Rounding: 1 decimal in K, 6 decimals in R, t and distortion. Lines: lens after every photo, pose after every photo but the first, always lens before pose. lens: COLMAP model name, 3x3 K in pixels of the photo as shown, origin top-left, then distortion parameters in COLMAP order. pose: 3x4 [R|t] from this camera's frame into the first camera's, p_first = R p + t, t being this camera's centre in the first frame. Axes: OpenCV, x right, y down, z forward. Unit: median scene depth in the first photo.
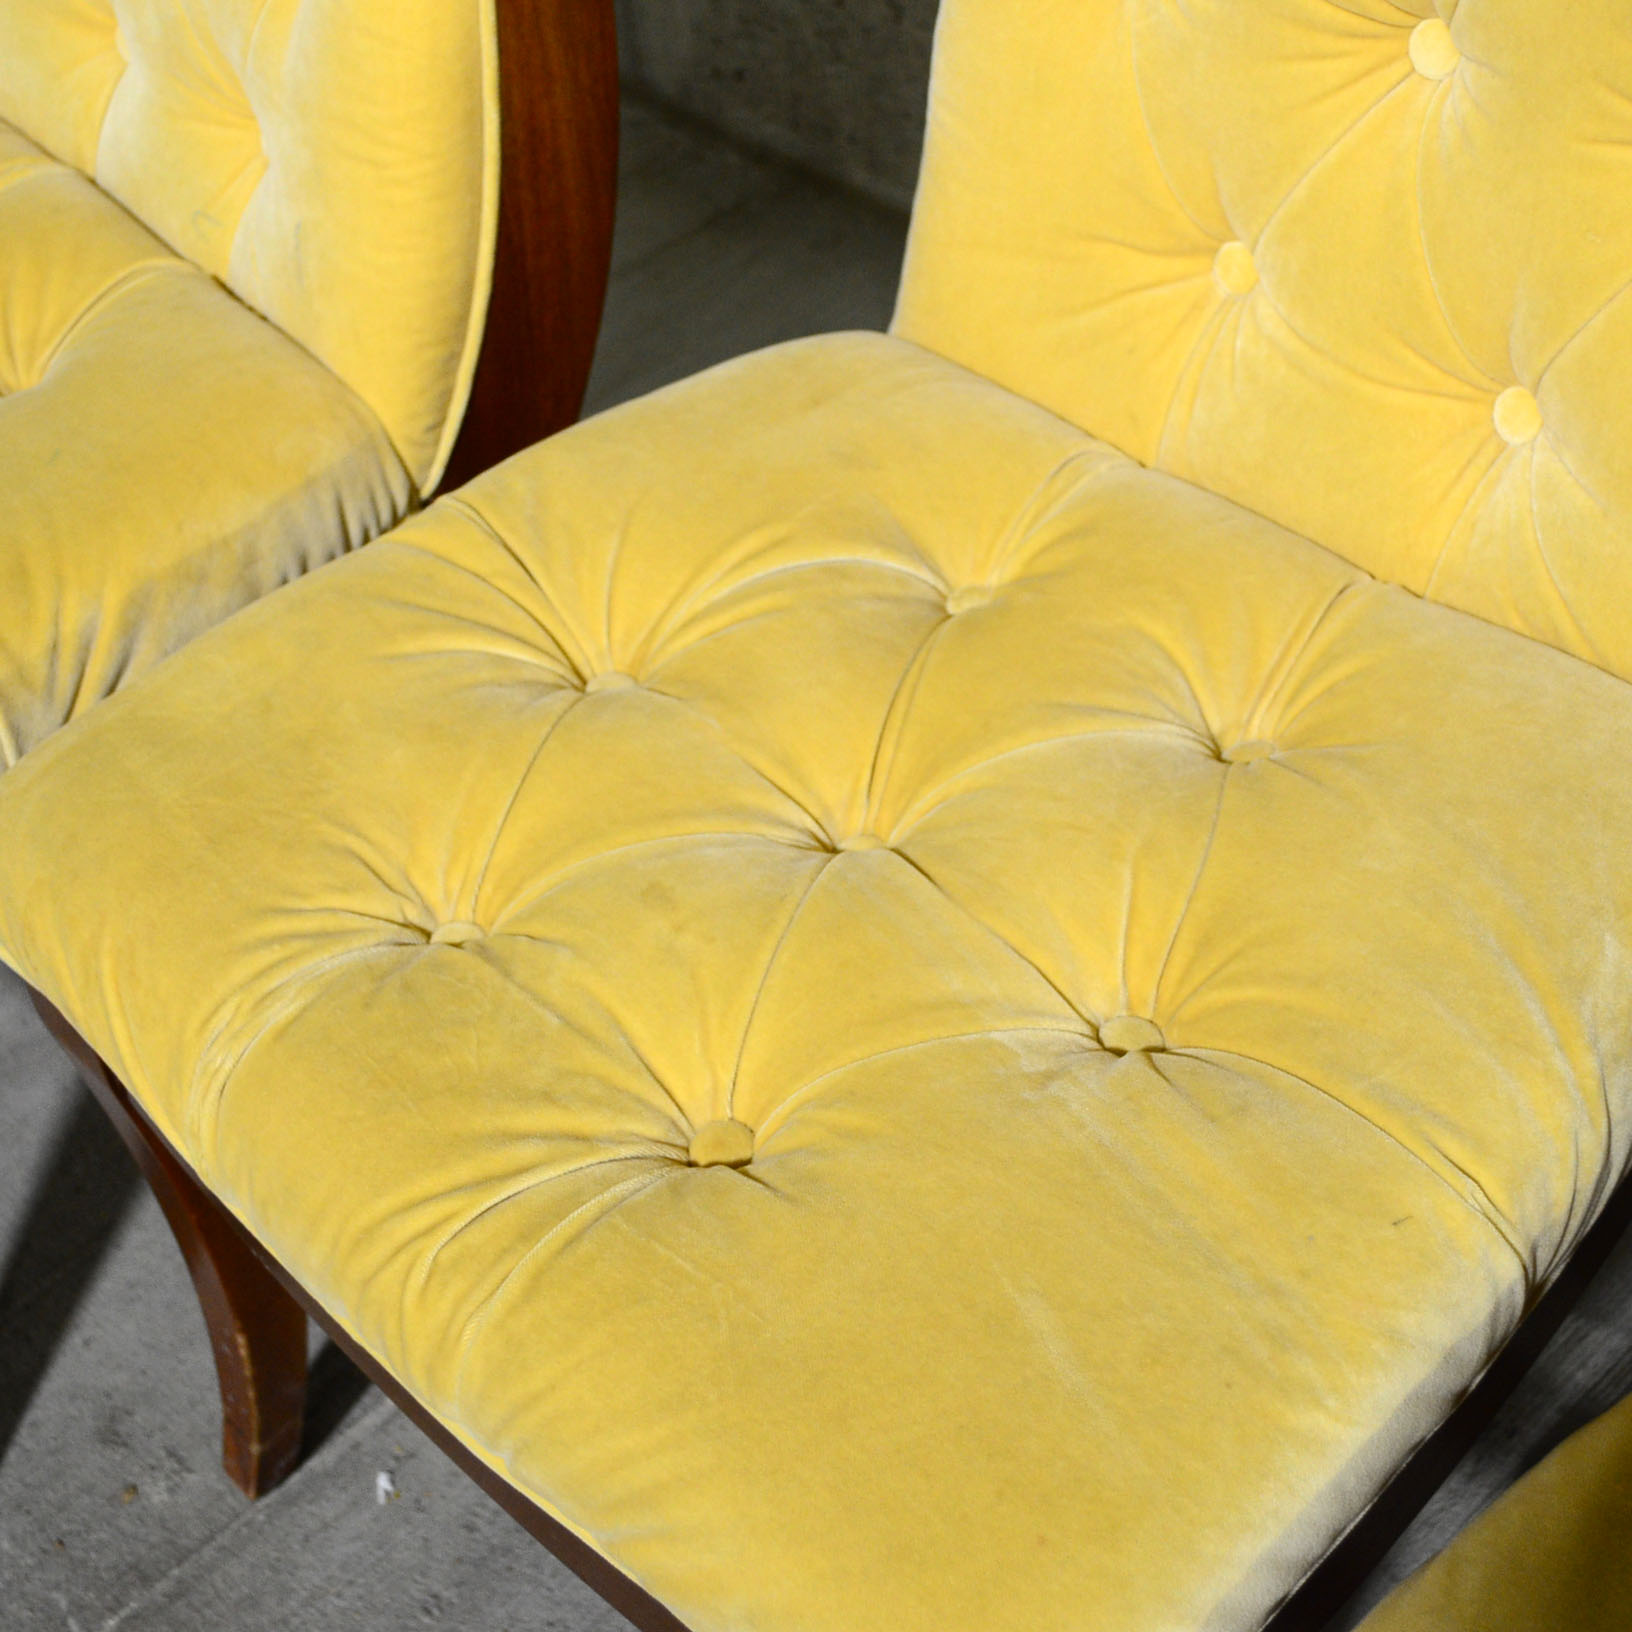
lens RADIAL K [[2465.8, 0, 804.1], [0, 2465.8, 804.0], [0, 0, 1]] dist [-0.021699, 0.000000]
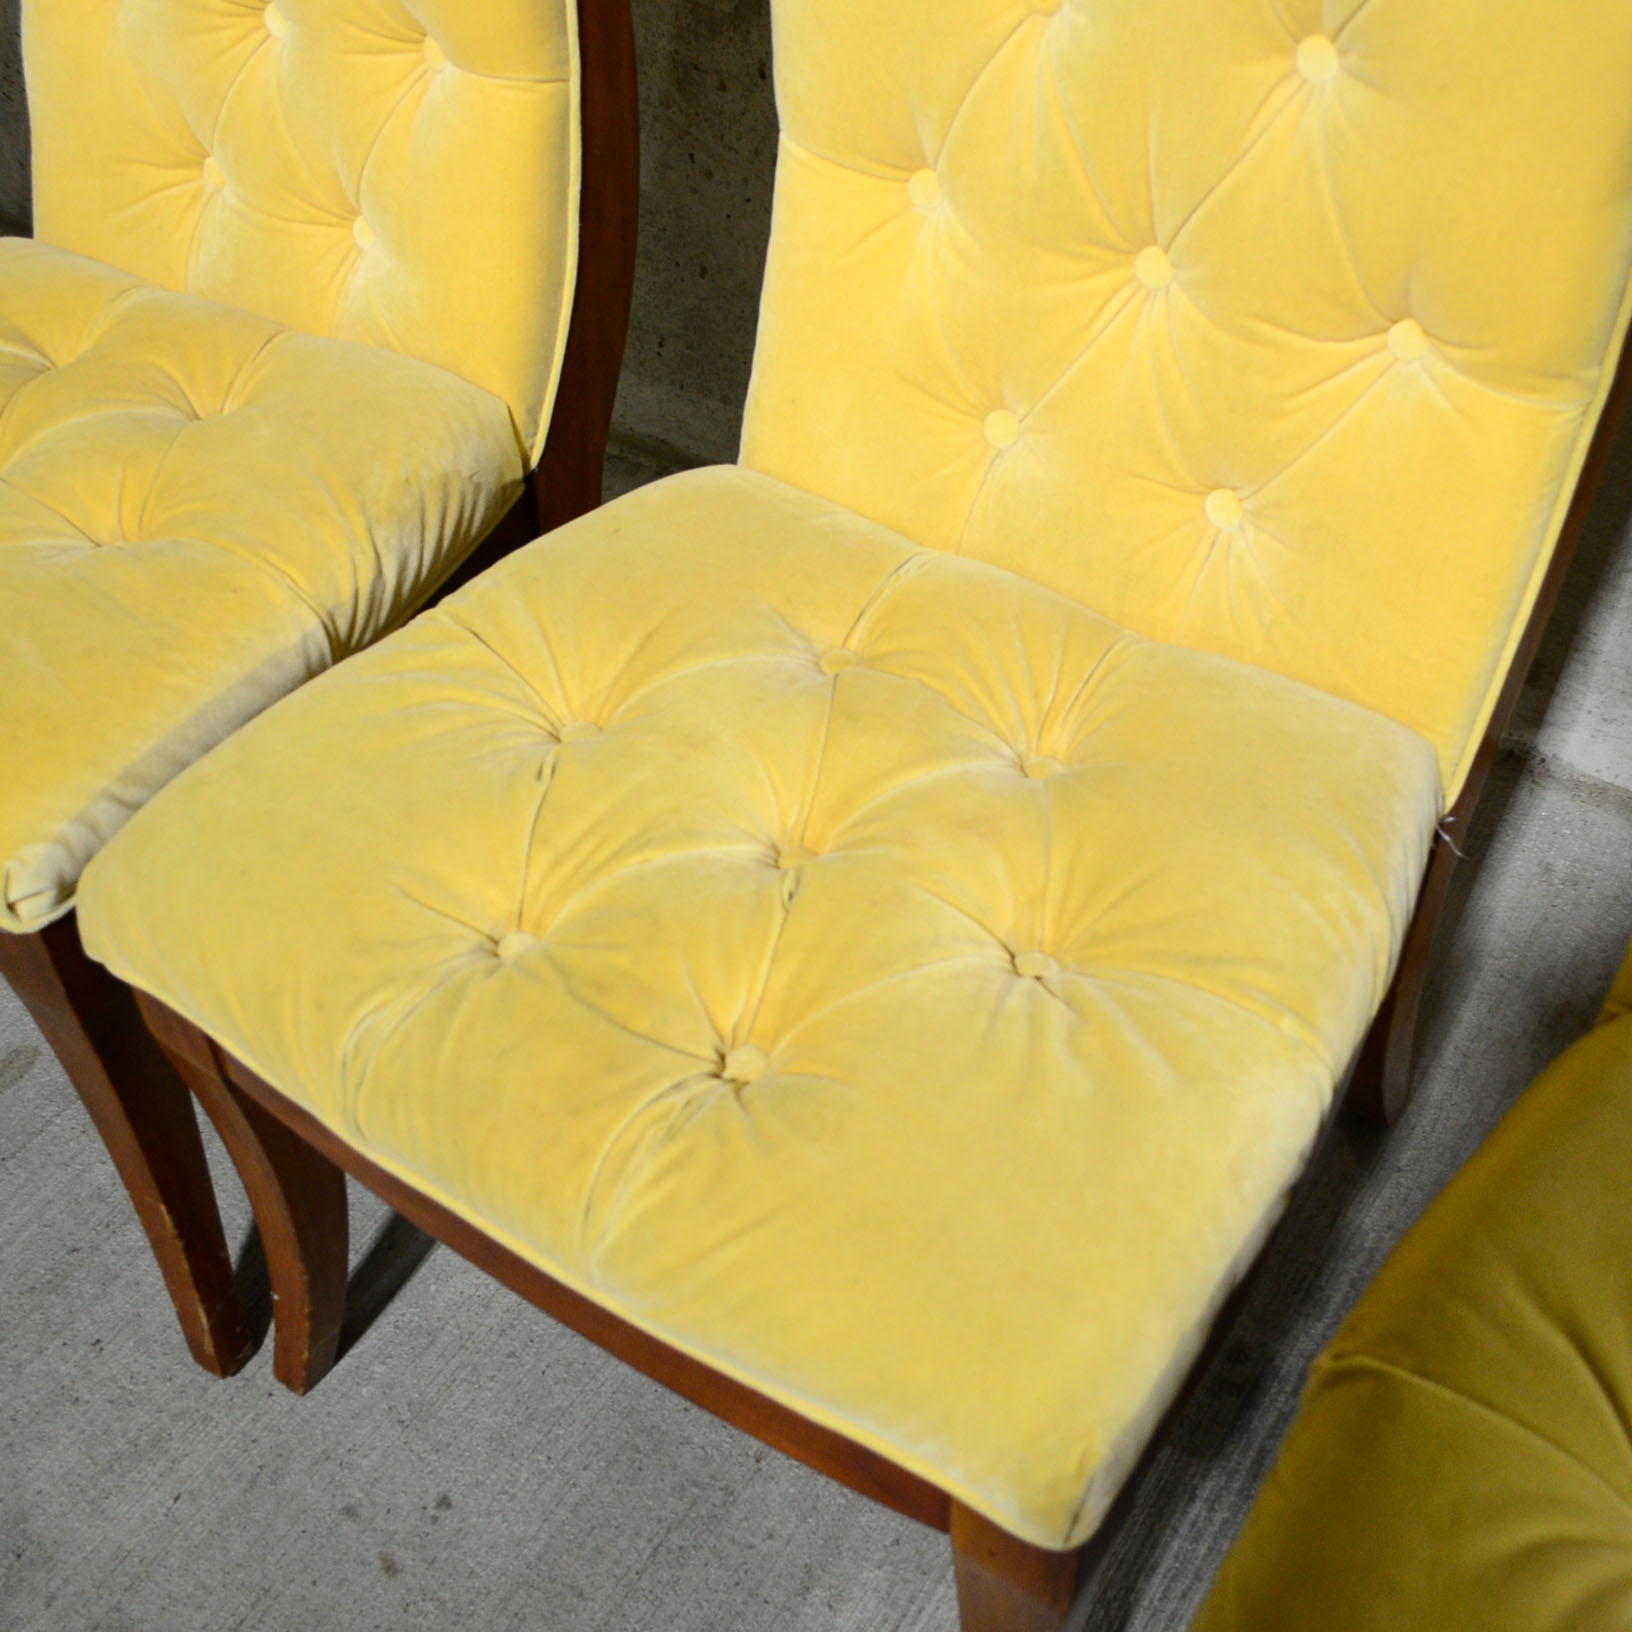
lens RADIAL K [[1899.5, 0, 818.5], [0, 1899.5, 826.3], [0, 0, 1]] dist [-0.000622, 0.000000]
pose [[0.968735, -0.117135, 0.218704, 0.261964], [0.124873, 0.991932, -0.021850, 0.340597], [-0.214380, 0.048477, 0.975547, -0.382987]]
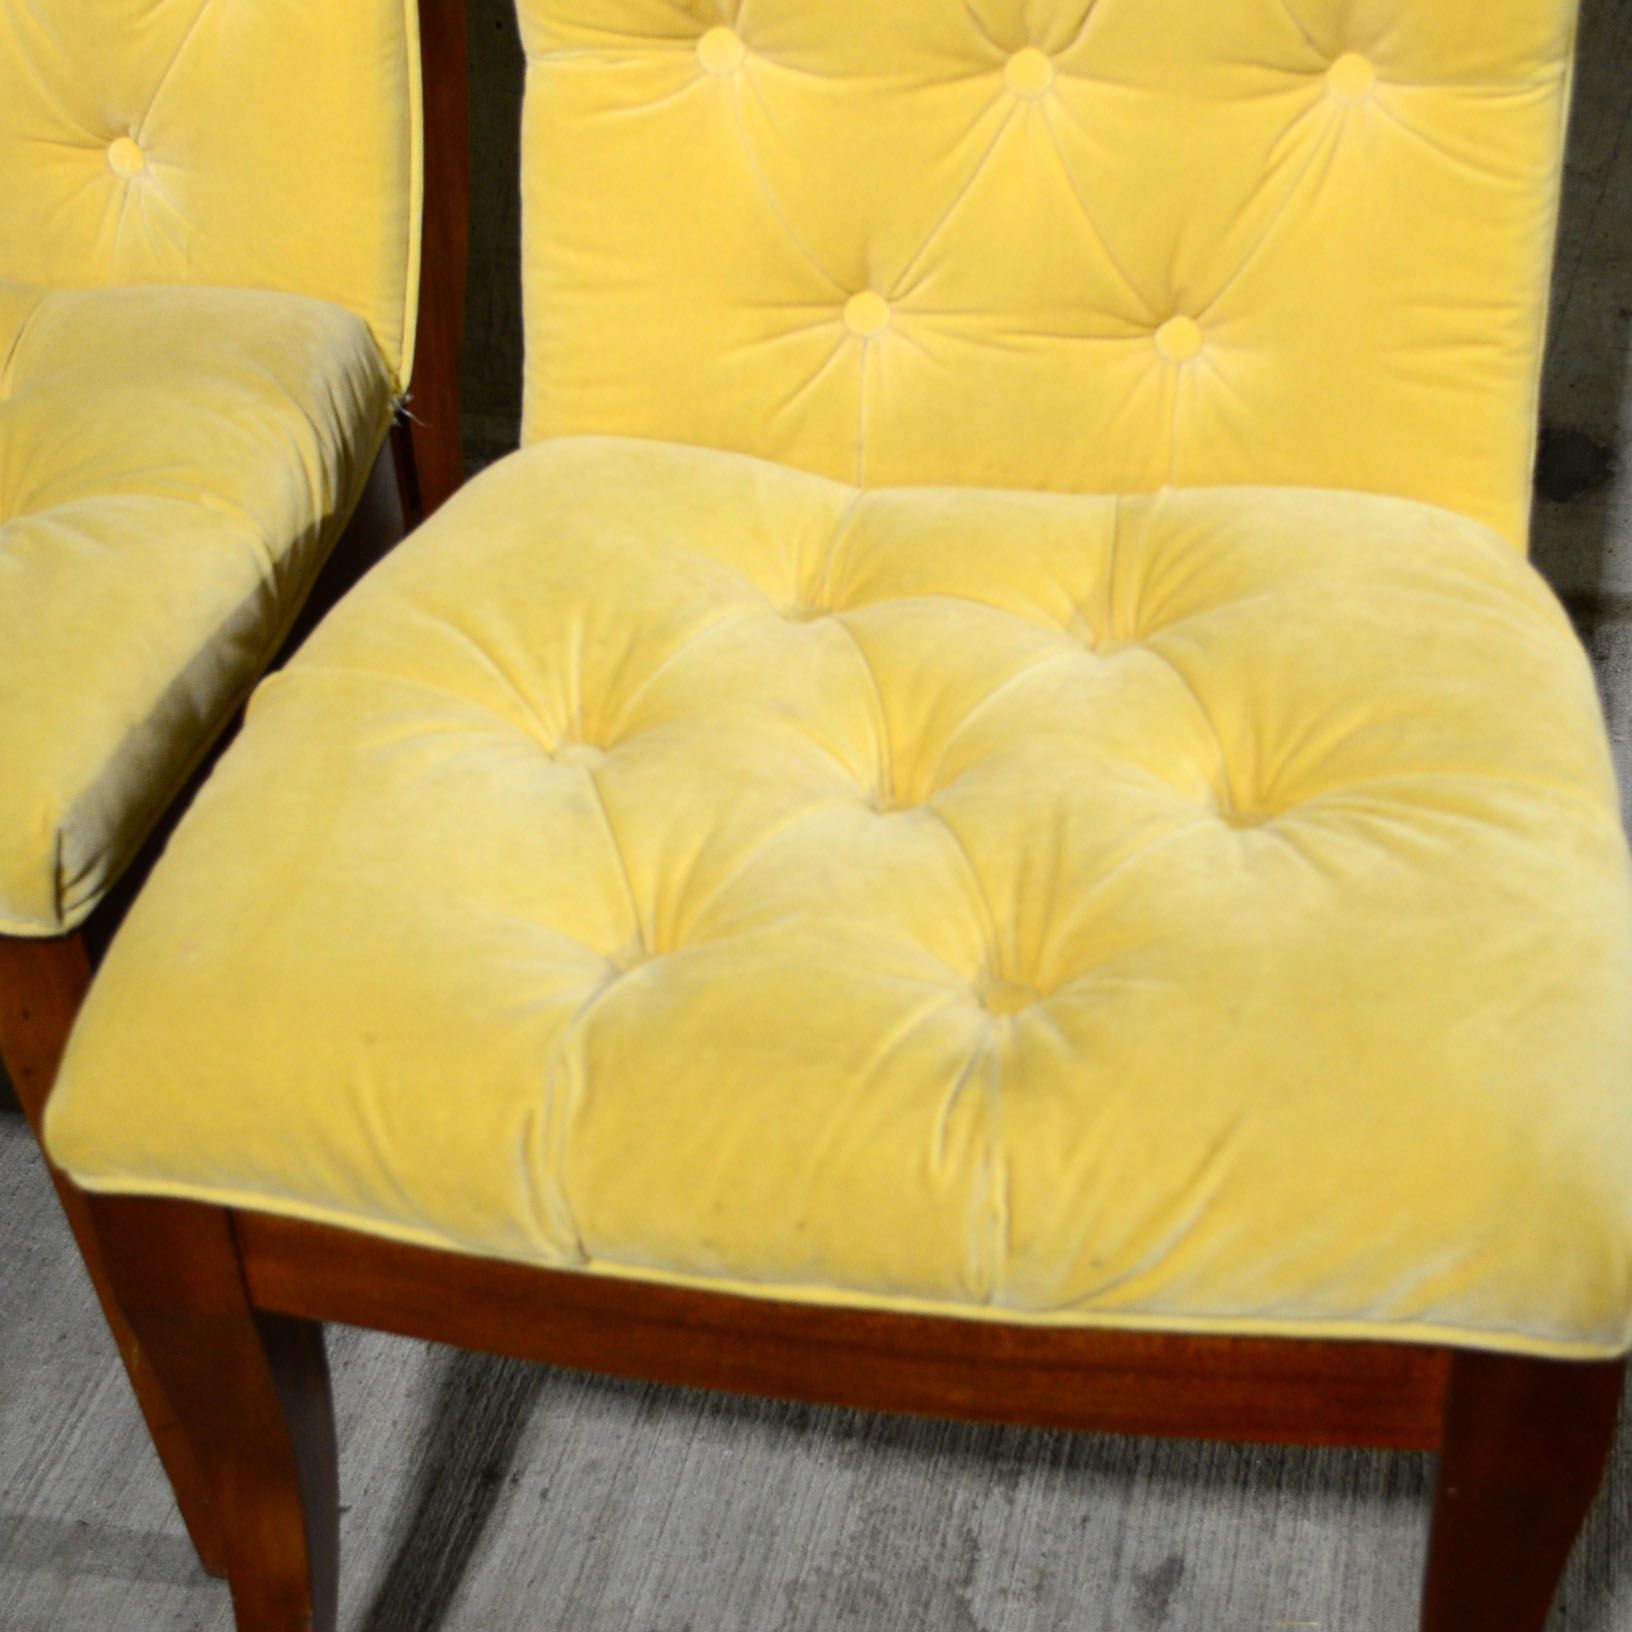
lens RADIAL K [[2820.4, 0, 808.4], [0, 2820.4, 818.4], [0, 0, 1]] dist [-0.012665, 0.000000]
pose [[0.830104, -0.287988, 0.477483, 0.188117], [0.373363, 0.923077, -0.092350, 0.824992], [-0.414158, 0.254935, 0.873774, -0.872019]]
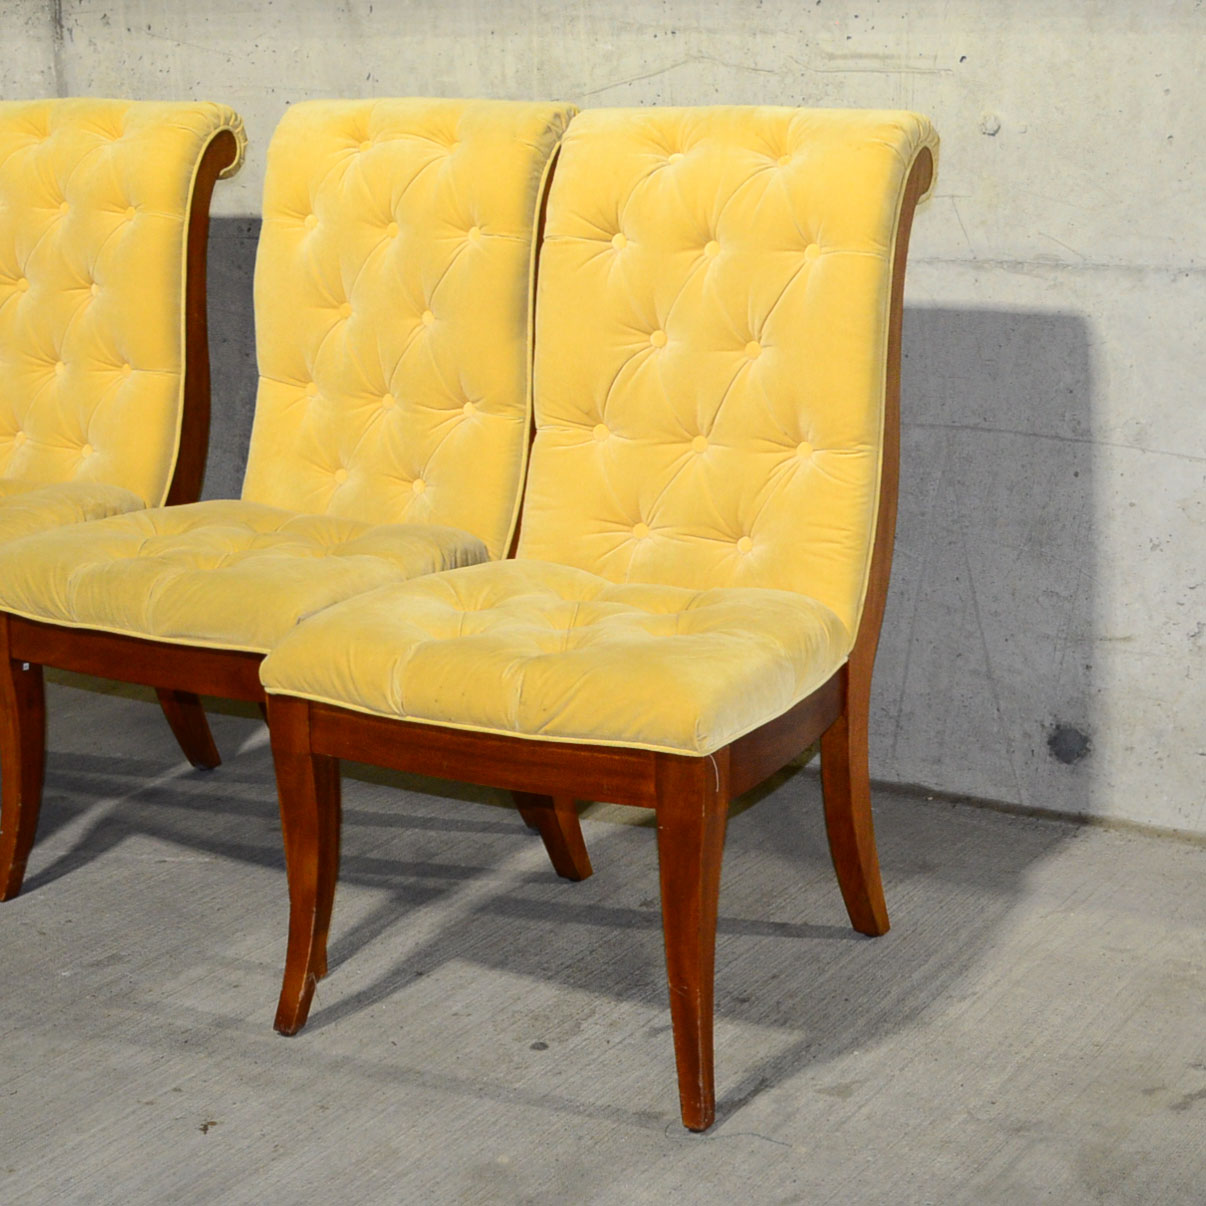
lens RADIAL K [[2407.5, 0, 606.0], [0, 2407.5, 593.5], [0, 0, 1]] dist [0.017259, 0.000000]
pose [[0.961125, 0.016222, 0.275637, 0.022941], [0.136716, 0.839350, -0.526118, 2.268237], [-0.239891, 0.543349, 0.804502, -2.287673]]
